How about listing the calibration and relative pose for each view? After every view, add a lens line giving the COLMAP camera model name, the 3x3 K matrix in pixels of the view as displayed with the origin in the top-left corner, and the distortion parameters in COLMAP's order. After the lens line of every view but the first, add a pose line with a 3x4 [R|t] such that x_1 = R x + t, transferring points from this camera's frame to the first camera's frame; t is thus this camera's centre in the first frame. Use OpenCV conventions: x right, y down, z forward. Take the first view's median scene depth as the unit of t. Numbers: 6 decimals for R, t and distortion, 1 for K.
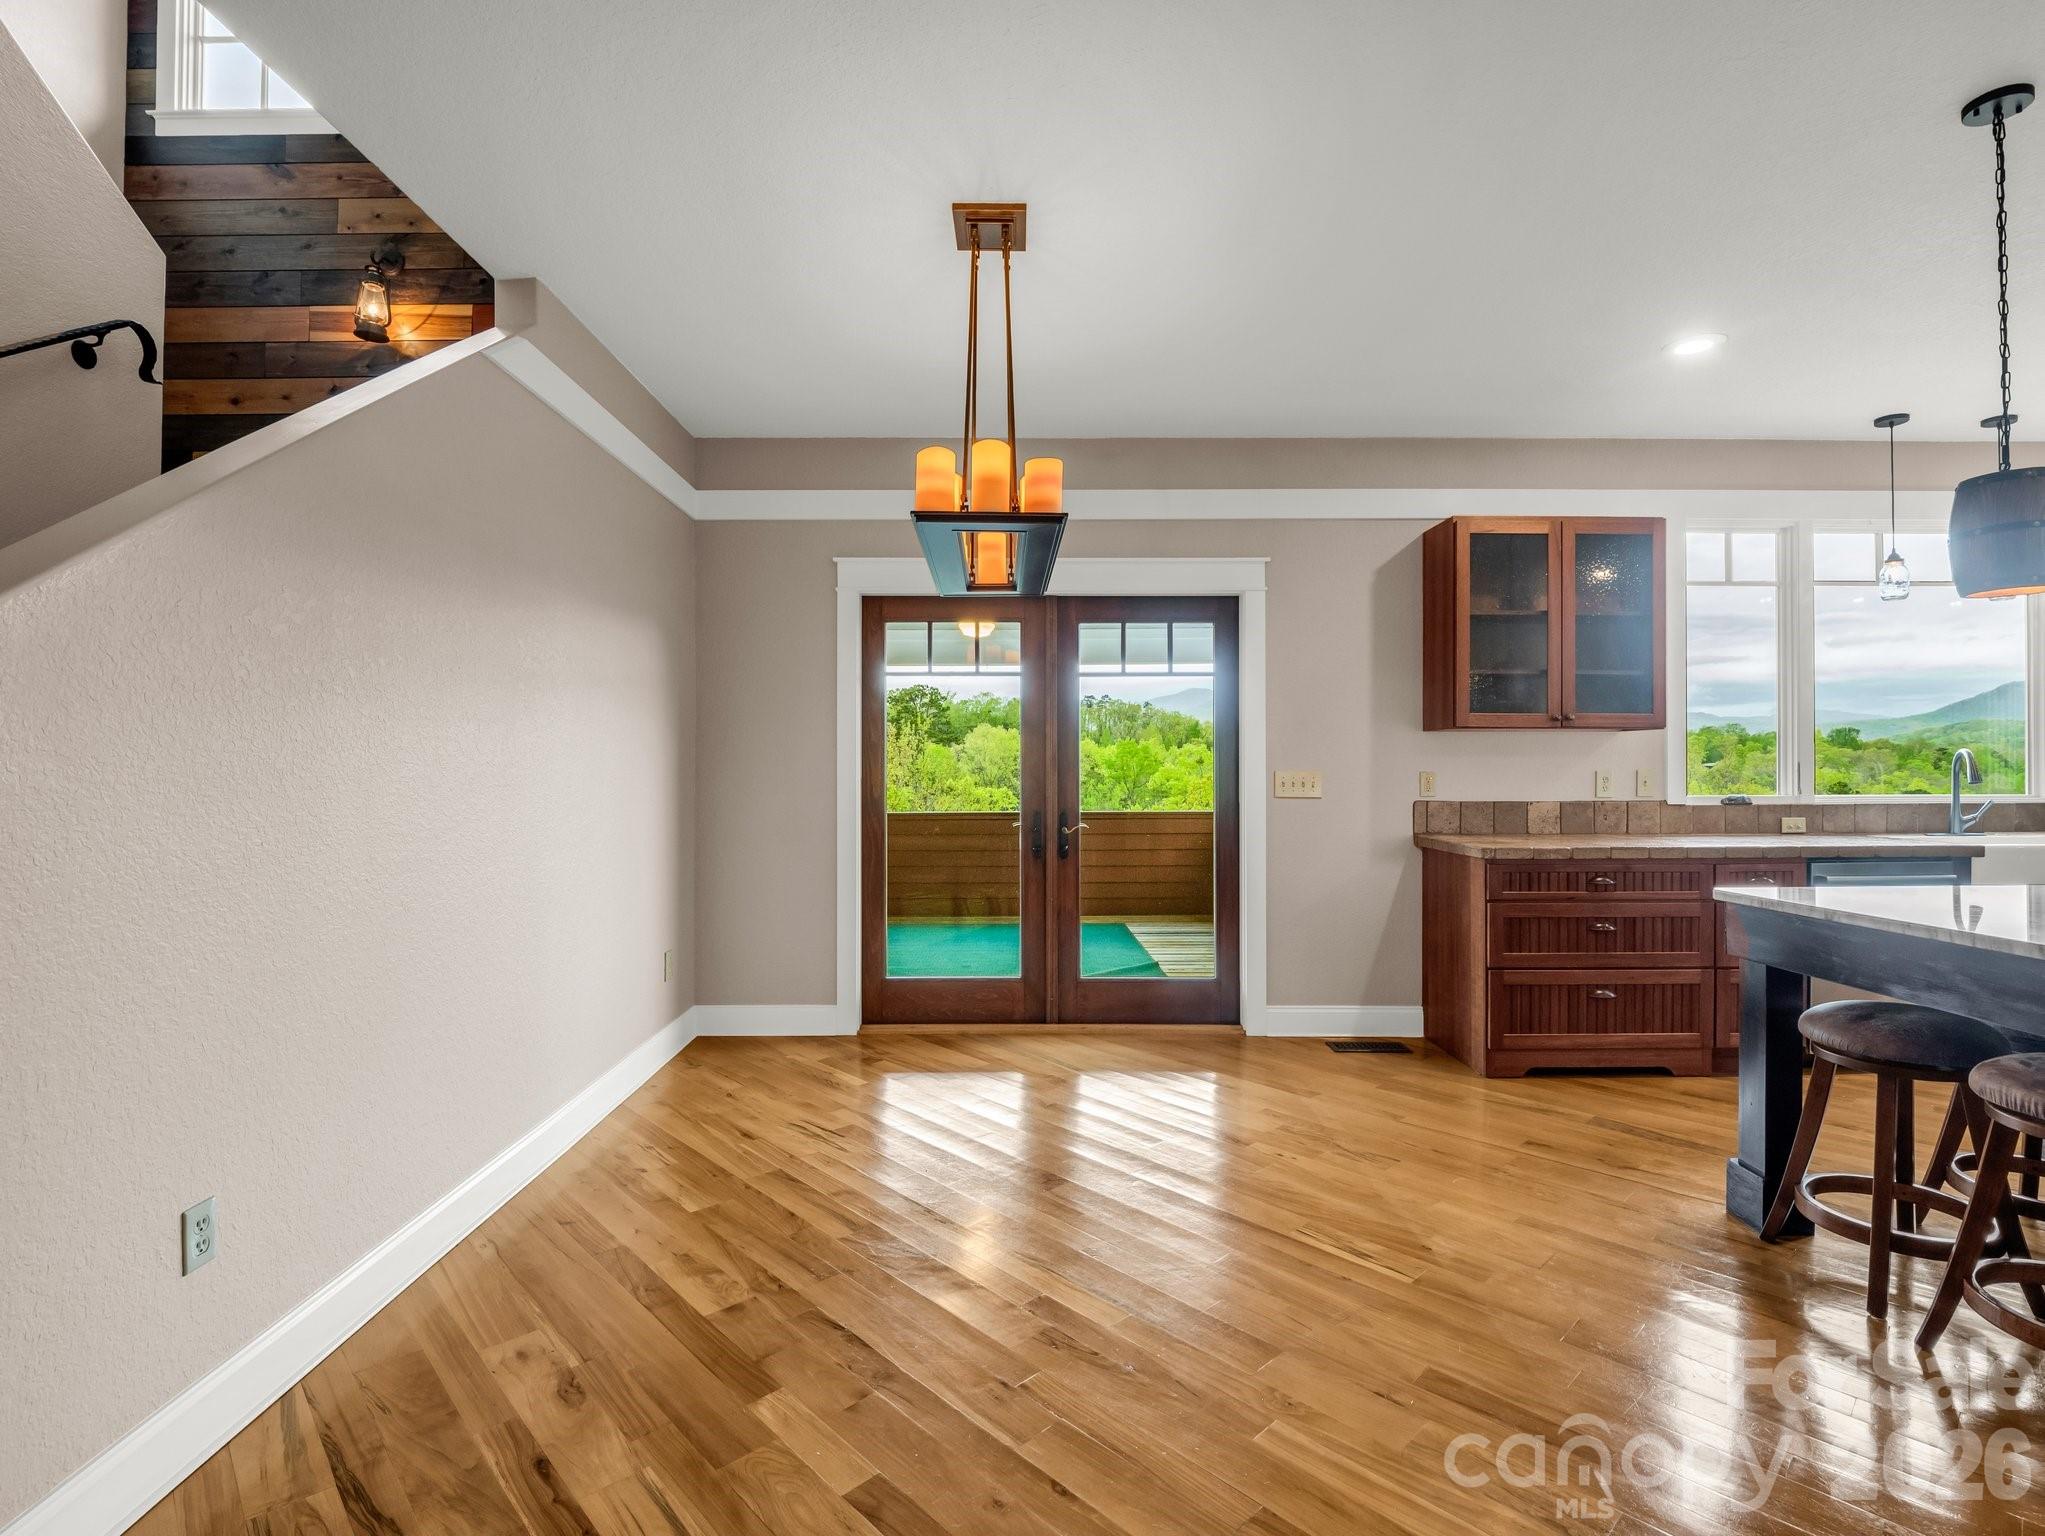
lens RADIAL K [[997.6, 0, 1031.1], [0, 997.6, 766.9], [0, 0, 1]] dist [-0.004692, -0.000454]
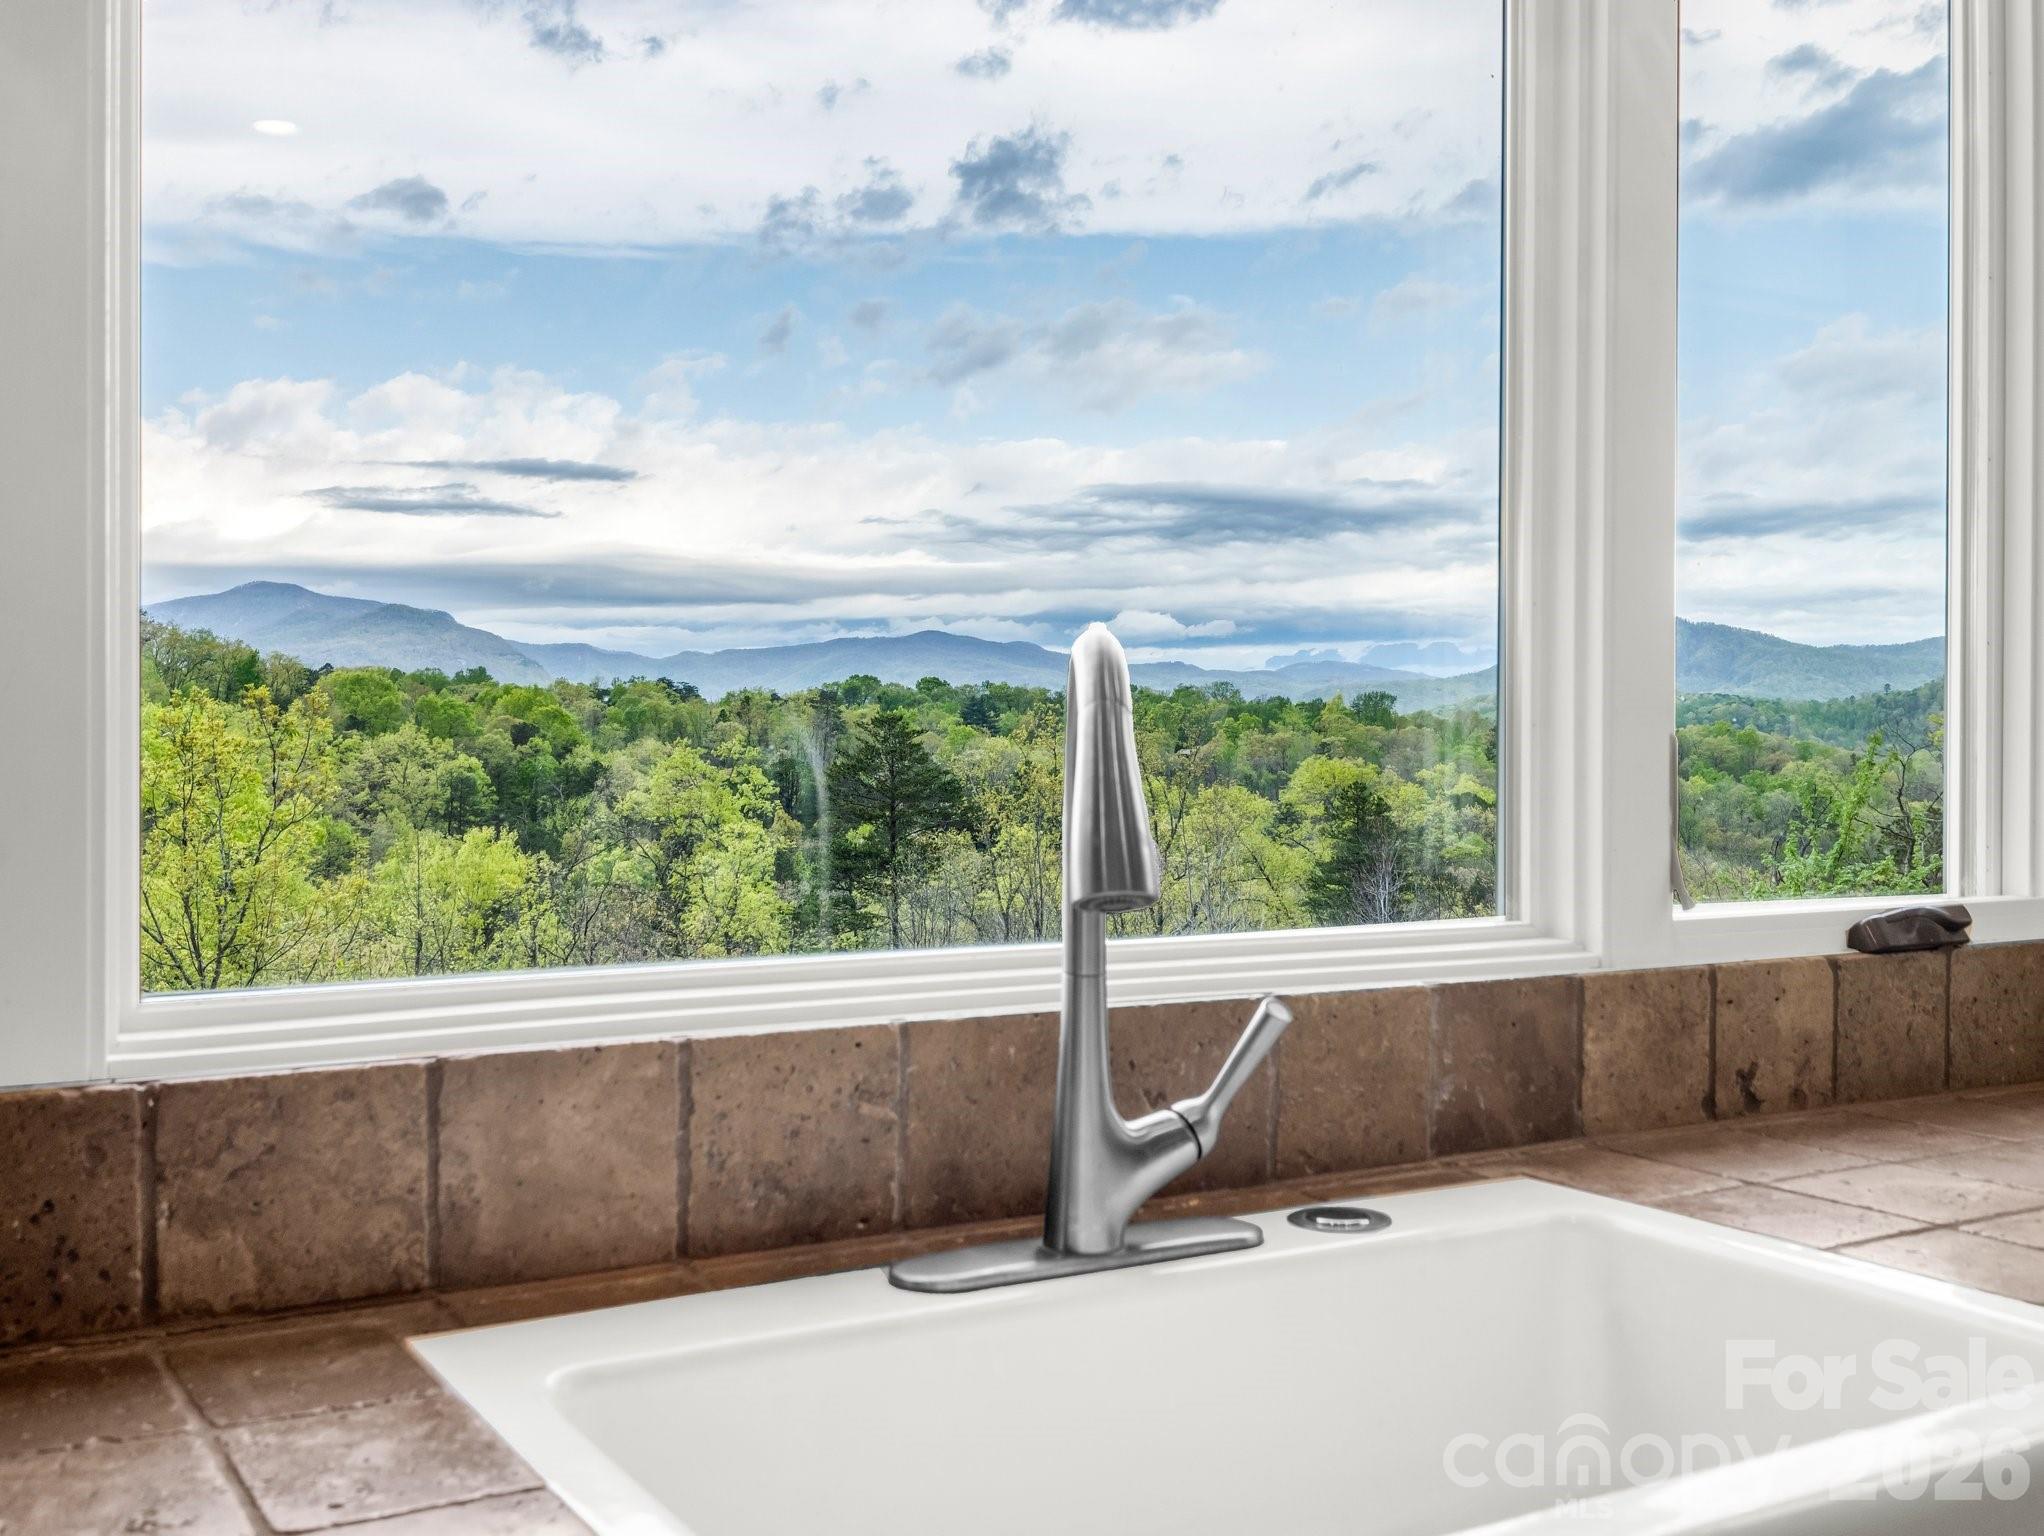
lens RADIAL K [[2063.0, 0, 1020.5], [0, 2063.0, 767.4], [0, 0, 1]] dist [0.022305, 0.000000]
pose [[0.870144, -0.000876, 0.492797, 0.786654], [-0.002259, 0.999981, 0.005766, -0.000344], [-0.492793, -0.006130, 0.870125, 0.759402]]
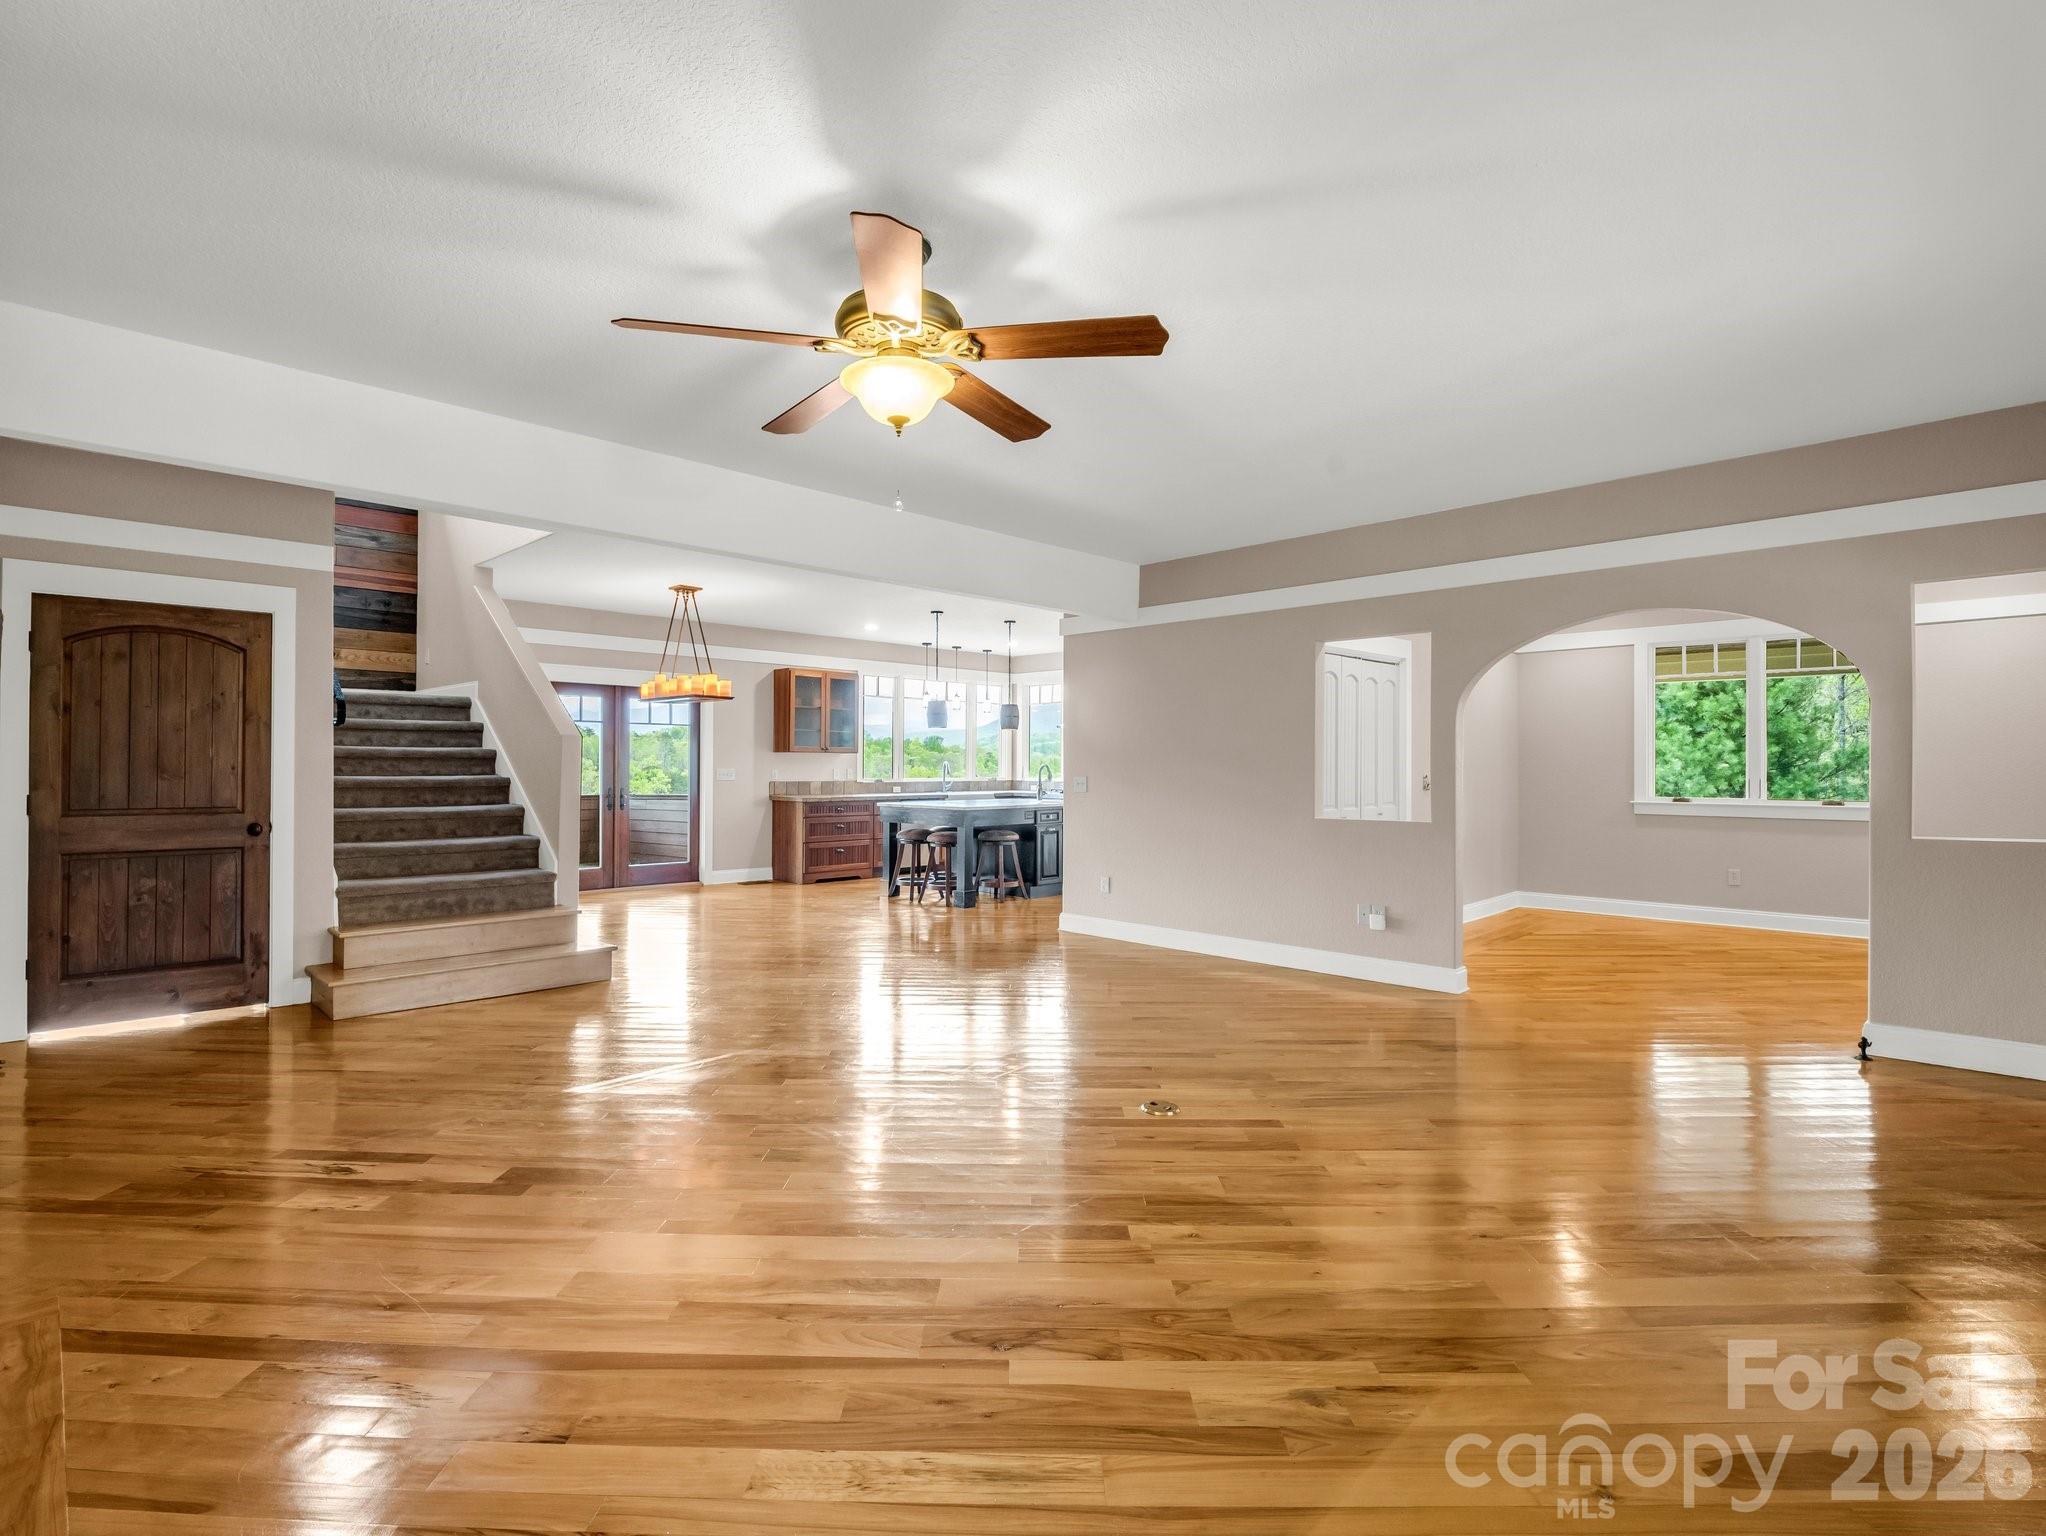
lens RADIAL K [[998.1, 0, 1035.2], [0, 998.1, 767.1], [0, 0, 1]] dist [-0.004692, -0.000454]
pose [[0.705872, 0.004339, 0.708326, -0.882831], [-0.006693, 0.999977, 0.000544, -0.005597], [-0.708307, -0.005125, 0.705885, -1.169535]]
